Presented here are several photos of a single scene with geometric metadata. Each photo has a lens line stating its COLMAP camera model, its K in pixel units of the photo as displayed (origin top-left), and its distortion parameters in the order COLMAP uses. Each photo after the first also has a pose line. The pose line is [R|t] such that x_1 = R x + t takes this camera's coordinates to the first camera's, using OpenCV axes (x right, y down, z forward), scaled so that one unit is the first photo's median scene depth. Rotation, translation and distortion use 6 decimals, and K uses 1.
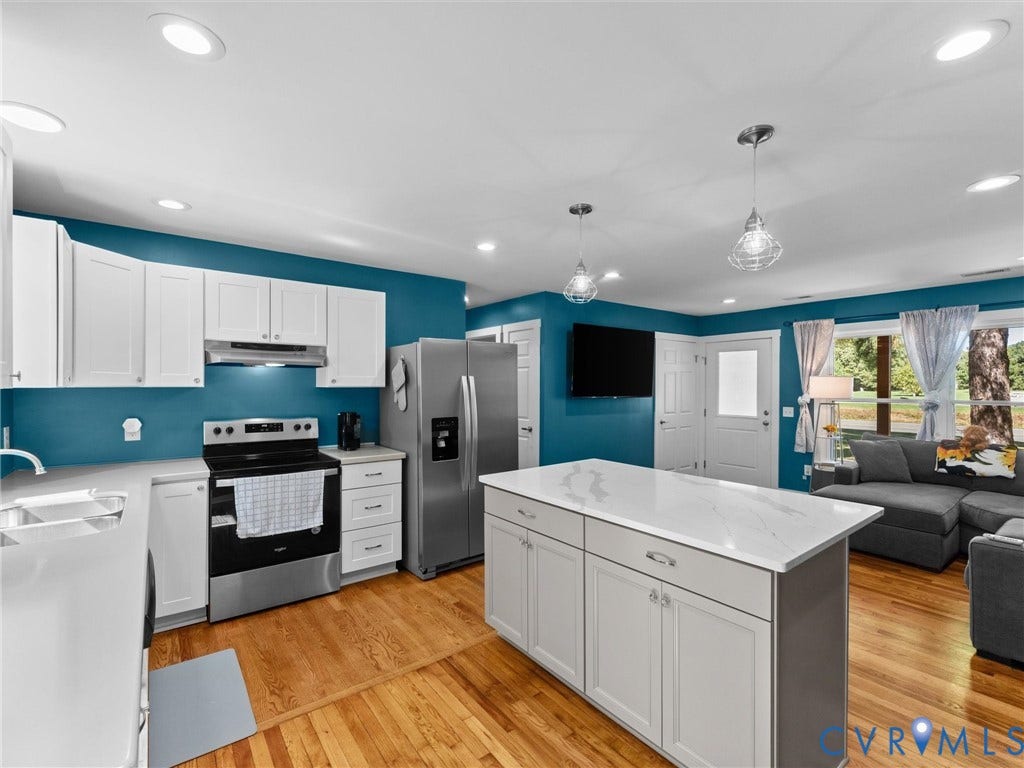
lens RADIAL K [[462.4, 0, 508.4], [0, 462.4, 386.5], [0, 0, 1]] dist [-0.001390, -0.000286]
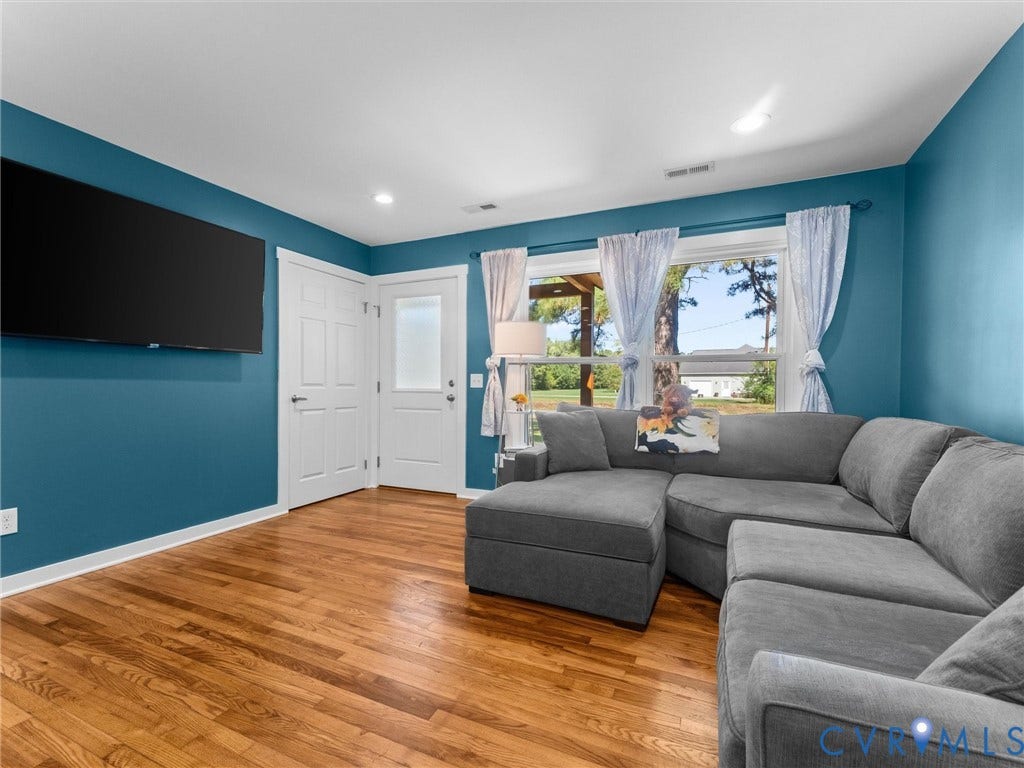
lens RADIAL K [[462.4, 0, 503.1], [0, 462.4, 392.0], [0, 0, 1]] dist [-0.001390, -0.000286]
pose [[0.885710, -0.005969, 0.464201, 0.440383], [-0.000367, 0.999908, 0.013557, 0.089462], [-0.464239, -0.012178, 0.885626, 0.494287]]
